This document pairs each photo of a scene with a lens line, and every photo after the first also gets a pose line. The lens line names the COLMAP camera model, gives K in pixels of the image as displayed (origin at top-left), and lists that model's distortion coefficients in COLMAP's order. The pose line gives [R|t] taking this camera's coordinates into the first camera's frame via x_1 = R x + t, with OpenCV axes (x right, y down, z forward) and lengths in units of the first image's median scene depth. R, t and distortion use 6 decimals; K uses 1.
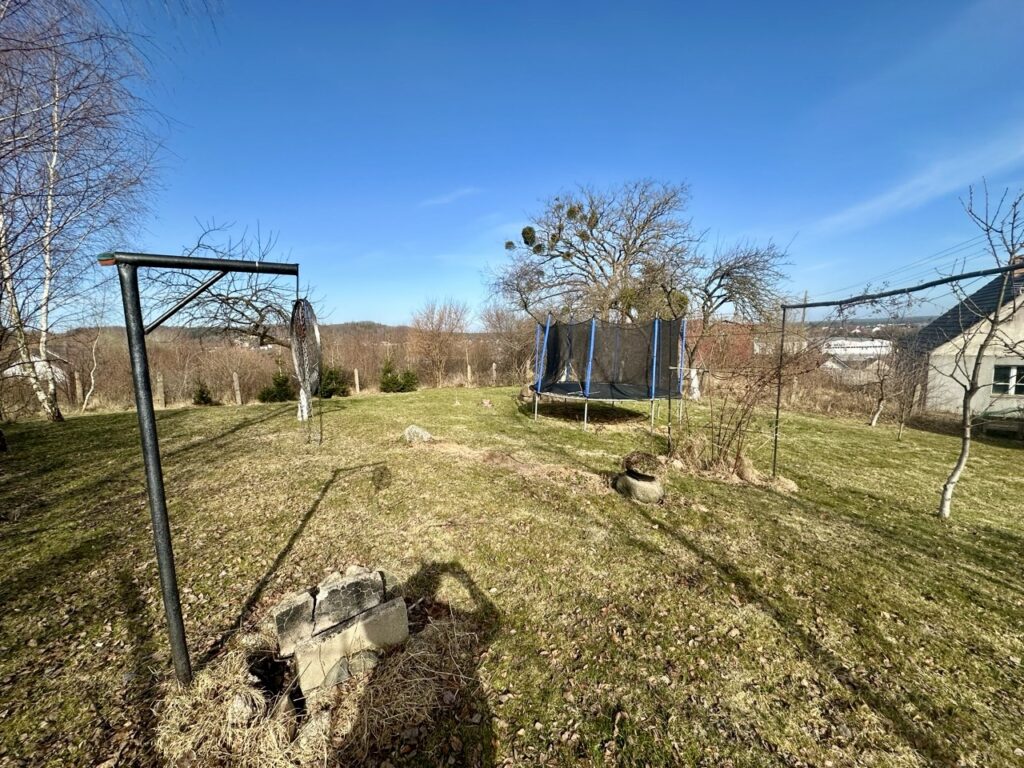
lens RADIAL K [[408.3, 0, 513.4], [0, 408.3, 383.6], [0, 0, 1]] dist [-0.001860, 0.000086]
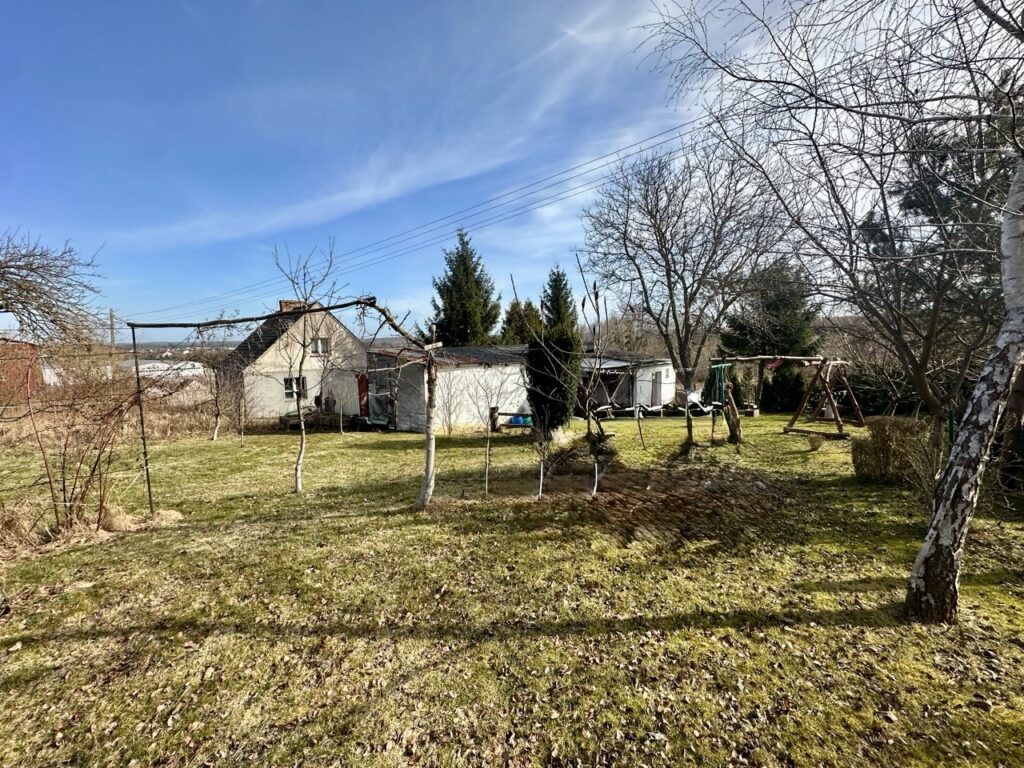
lens RADIAL K [[408.3, 0, 513.9], [0, 408.3, 385.4], [0, 0, 1]] dist [-0.001860, 0.000086]
pose [[0.154523, -0.075329, 0.985113, -0.158394], [0.126880, 0.990346, 0.055827, -0.000685], [-0.979808, 0.116364, 0.162589, 0.069271]]
